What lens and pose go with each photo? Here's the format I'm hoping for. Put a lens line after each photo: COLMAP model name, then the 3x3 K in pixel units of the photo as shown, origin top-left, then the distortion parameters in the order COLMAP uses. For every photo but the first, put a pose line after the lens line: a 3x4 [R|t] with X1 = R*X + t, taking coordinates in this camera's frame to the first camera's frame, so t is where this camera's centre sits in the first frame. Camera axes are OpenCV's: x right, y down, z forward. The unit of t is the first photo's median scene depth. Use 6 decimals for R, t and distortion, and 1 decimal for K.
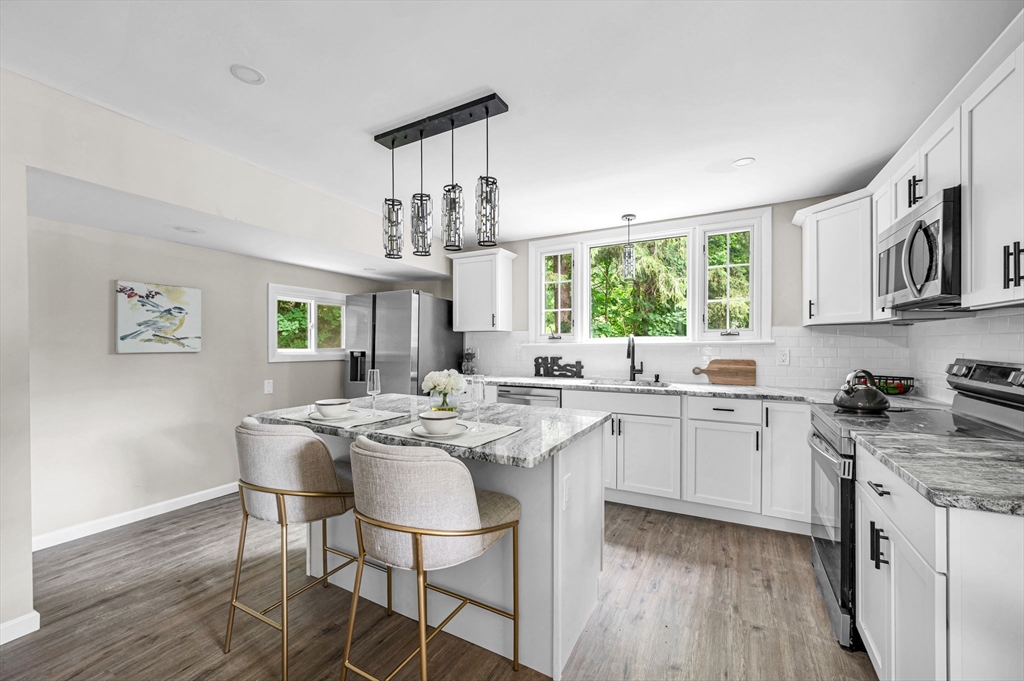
lens RADIAL K [[409.3, 0, 510.2], [0, 409.3, 345.8], [0, 0, 1]] dist [0.000397, 0.000144]
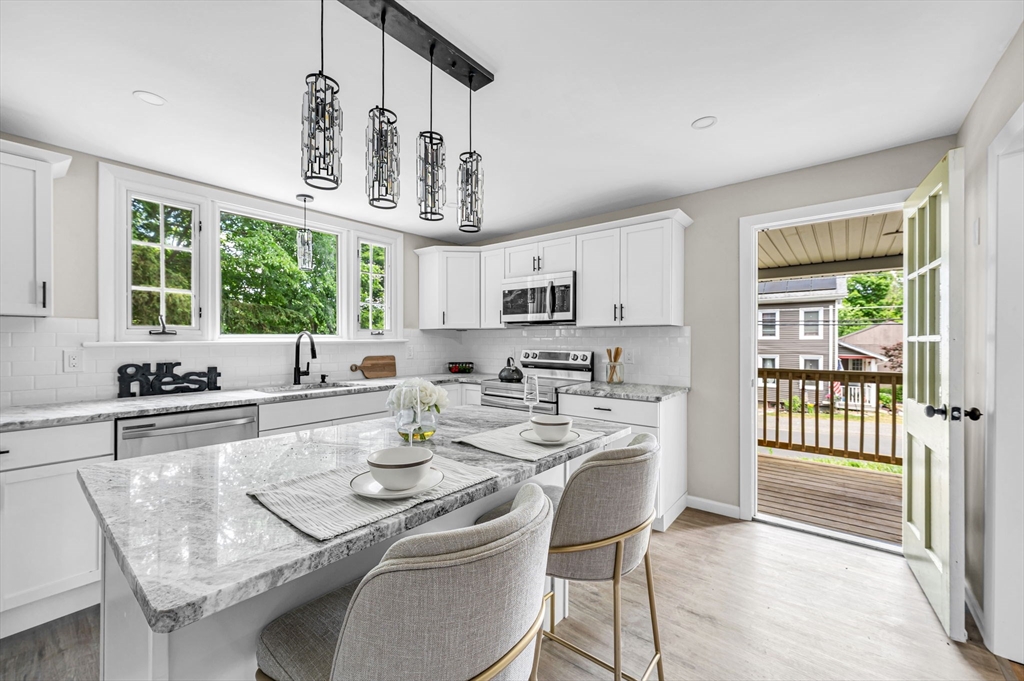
lens RADIAL K [[409.3, 0, 514.6], [0, 409.3, 340.7], [0, 0, 1]] dist [0.000397, 0.000144]
pose [[0.168864, 0.003427, 0.985633, -0.551813], [0.004887, 0.999979, -0.004314, -0.002387], [-0.985627, 0.005545, 0.168844, 0.458889]]
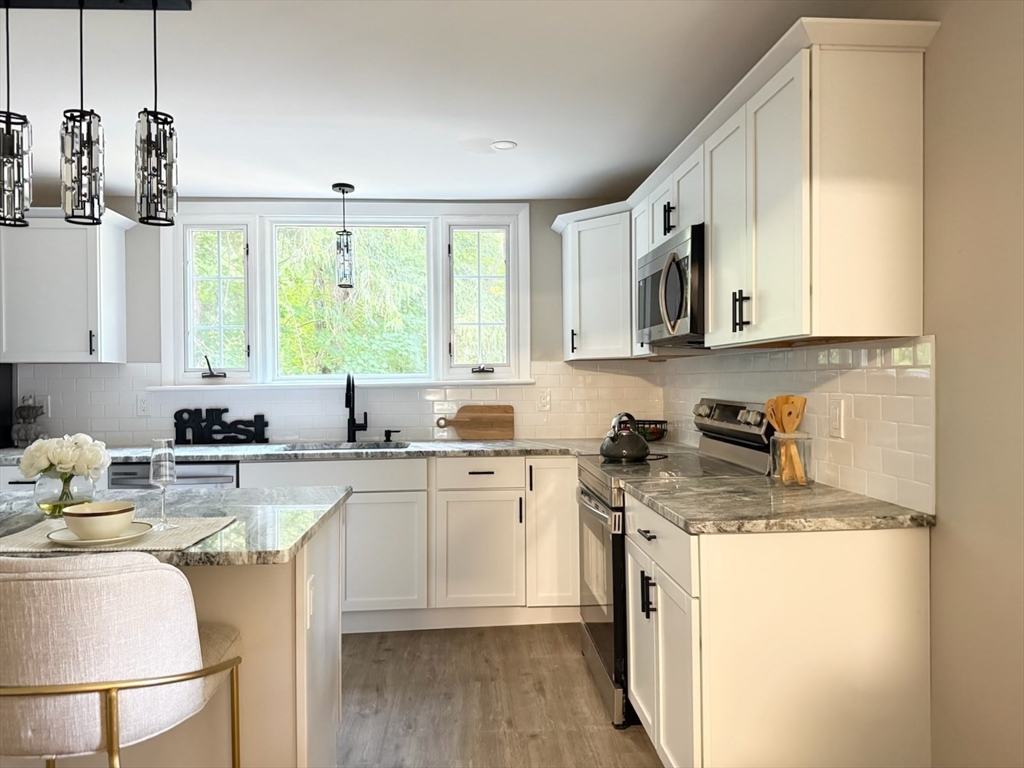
lens RADIAL K [[720.5, 0, 507.8], [0, 720.5, 385.2], [0, 0, 1]] dist [0.086863, -0.116093]
pose [[0.842740, -0.008273, 0.538257, -0.122444], [0.009864, 0.999951, -0.000073, -0.002217], [-0.538230, 0.005371, 0.842781, -0.110313]]
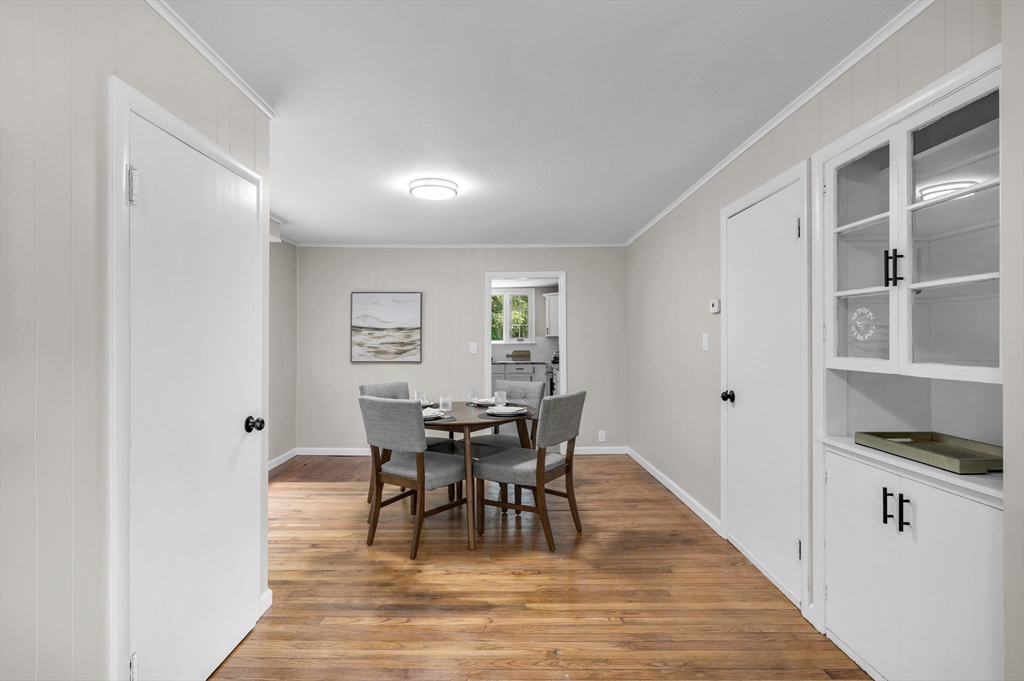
lens RADIAL K [[496.0, 0, 502.8], [0, 496.0, 341.7], [0, 0, 1]] dist [-0.004413, 0.002013]
pose [[0.877440, 0.001472, 0.479684, -0.994410], [0.003766, 0.999943, -0.009957, 0.010782], [-0.479671, 0.010543, 0.877385, -1.573726]]
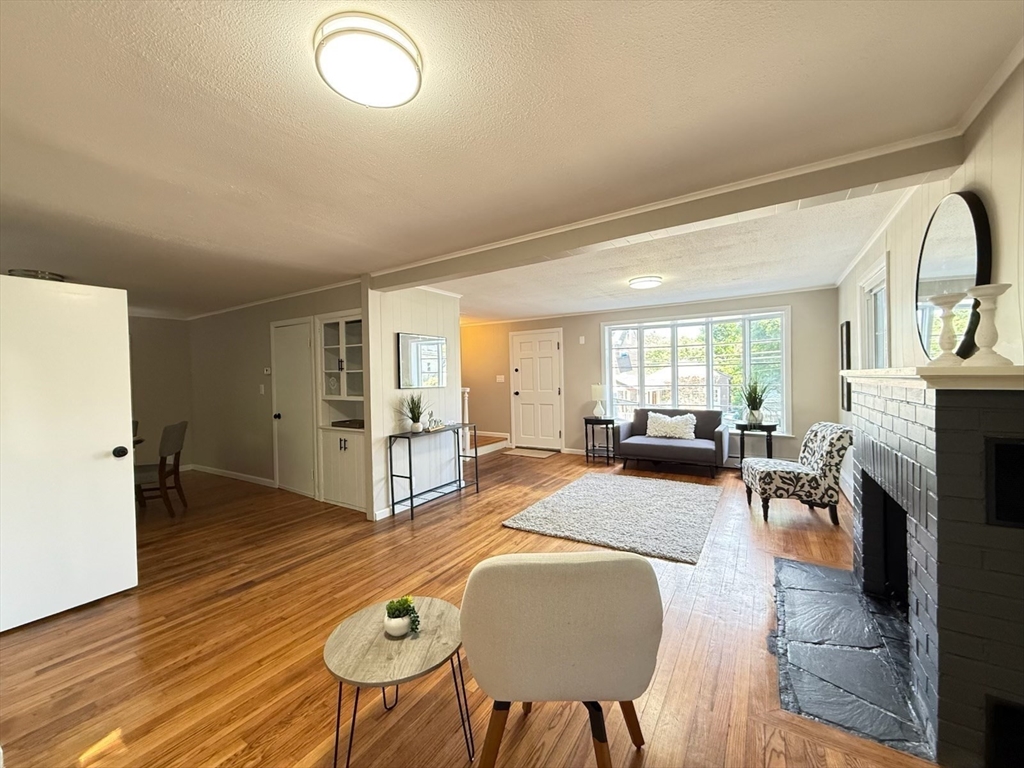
lens RADIAL K [[408.9, 0, 509.9], [0, 408.9, 385.6], [0, 0, 1]] dist [0.002936, -0.000732]
pose [[0.061548, -0.017579, 0.997949, -1.706189], [0.026370, 0.999525, 0.015980, -0.014218], [-0.997756, 0.025332, 0.061982, -1.959339]]
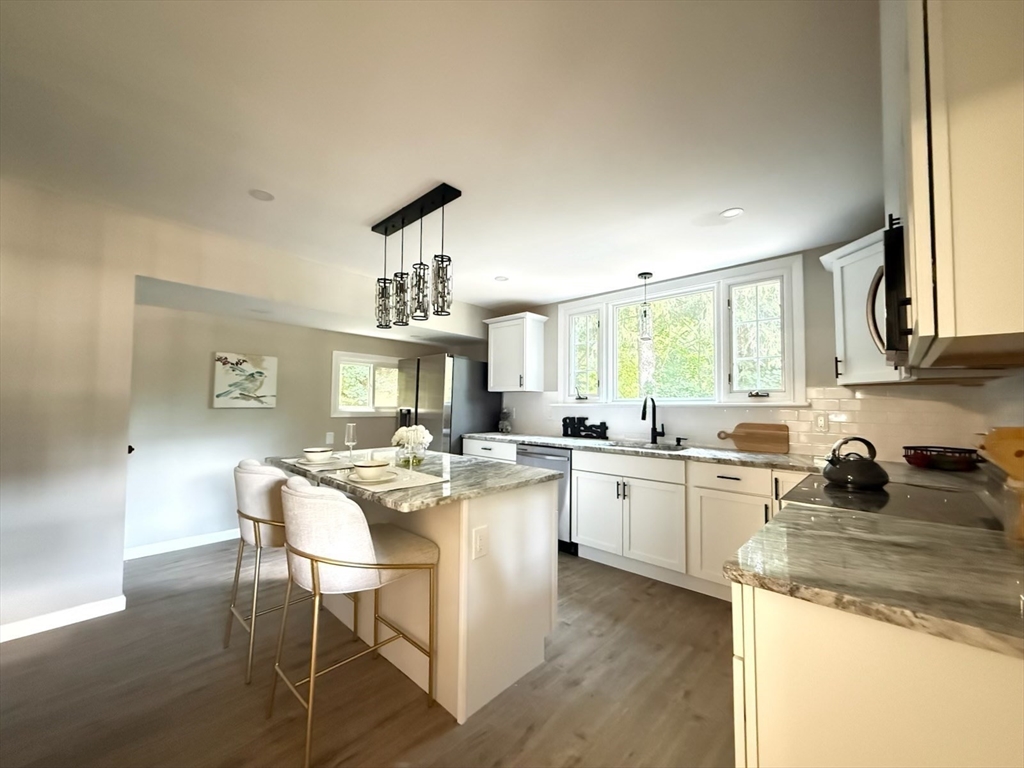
lens RADIAL K [[408.9, 0, 508.2], [0, 408.9, 384.8], [0, 0, 1]] dist [0.002936, -0.000732]
pose [[0.966843, -0.001770, -0.255365, 0.247150], [-0.011343, 0.998691, -0.049867, -0.000500], [0.255119, 0.051111, 0.965558, -0.016115]]
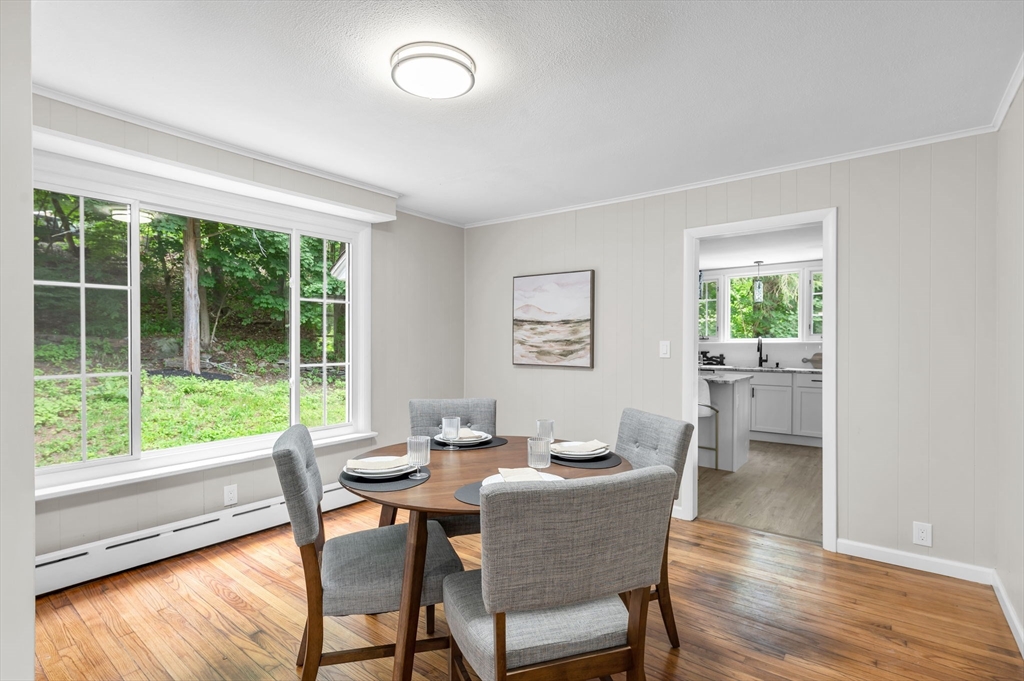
lens RADIAL K [[496.0, 0, 509.0], [0, 496.0, 341.7], [0, 0, 1]] dist [-0.004413, 0.002013]
pose [[0.987669, 0.004783, -0.156486, -0.396964], [-0.005510, 0.999976, -0.004211, 0.004427], [0.156463, 0.005021, 0.987671, -1.140707]]
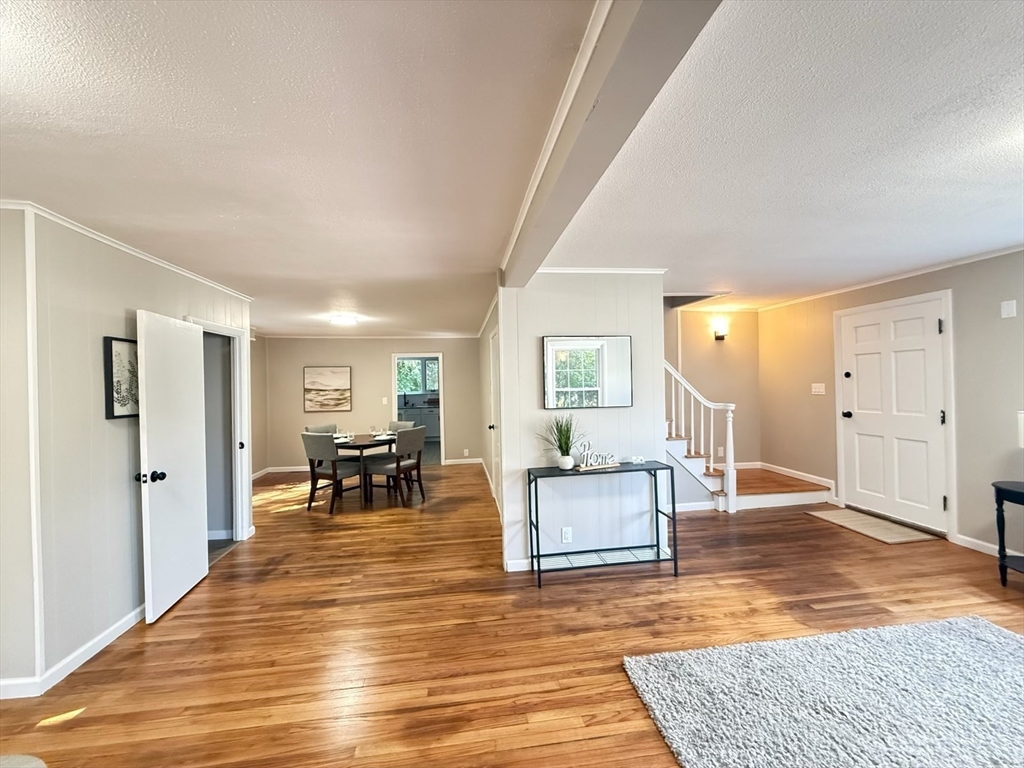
lens RADIAL K [[408.9, 0, 508.8], [0, 408.9, 386.7], [0, 0, 1]] dist [0.002936, -0.000732]
pose [[0.805224, -0.016320, 0.592747, -1.056991], [0.021370, 0.999771, -0.001504, -0.049292], [-0.592586, 0.013878, 0.805388, -2.300048]]
